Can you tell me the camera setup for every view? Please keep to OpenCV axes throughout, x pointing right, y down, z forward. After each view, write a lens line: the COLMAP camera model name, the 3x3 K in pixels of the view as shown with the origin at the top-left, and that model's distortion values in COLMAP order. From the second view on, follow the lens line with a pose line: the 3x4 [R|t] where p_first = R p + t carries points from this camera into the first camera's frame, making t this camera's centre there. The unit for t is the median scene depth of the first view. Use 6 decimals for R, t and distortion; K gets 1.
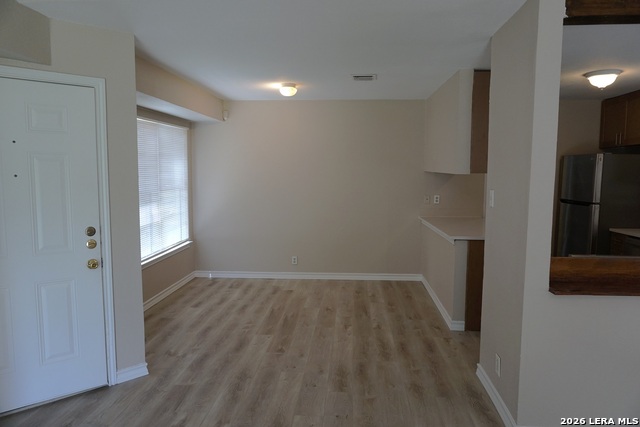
lens RADIAL K [[435.7, 0, 318.6], [0, 435.7, 214.9], [0, 0, 1]] dist [-0.060465, 0.043355]
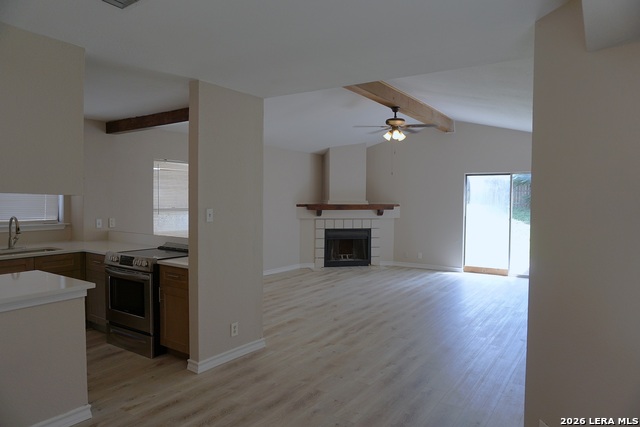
lens RADIAL K [[440.7, 0, 320.0], [0, 440.7, 213.5], [0, 0, 1]] dist [-0.048505, 0.037038]
pose [[-0.876267, -0.026484, 0.481097, -0.306475], [0.037254, 0.991775, 0.122451, -0.117264], [-0.480383, 0.125223, -0.868074, 1.223942]]
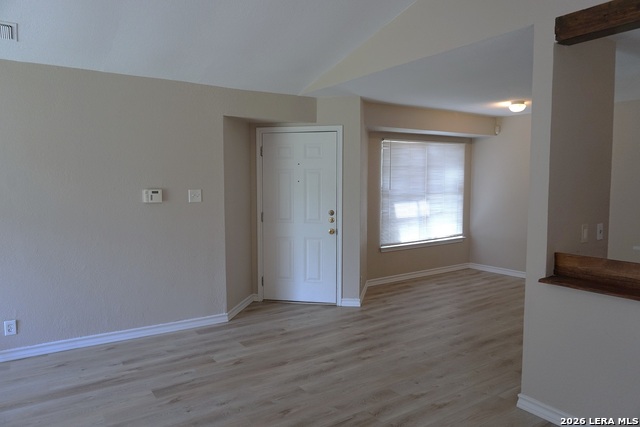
lens RADIAL K [[440.7, 0, 320.0], [0, 440.7, 213.5], [0, 0, 1]] dist [-0.048505, 0.037038]
pose [[0.620540, 0.053907, -0.782319, 0.524133], [-0.072657, 0.997295, 0.011088, 0.015167], [0.780801, 0.049961, 0.622779, -0.098348]]
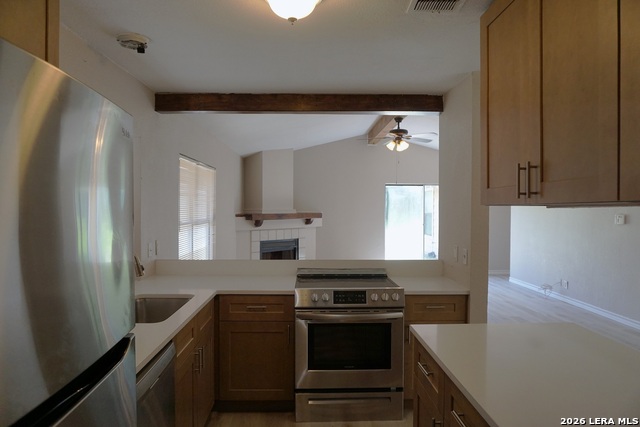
lens RADIAL K [[440.7, 0, 320.0], [0, 440.7, 213.5], [0, 0, 1]] dist [-0.048505, 0.037038]
pose [[-0.993684, -0.005609, -0.112078, 0.576409], [-0.018337, 0.993442, 0.112855, -0.120871], [0.110710, 0.114197, -0.987270, 1.268332]]
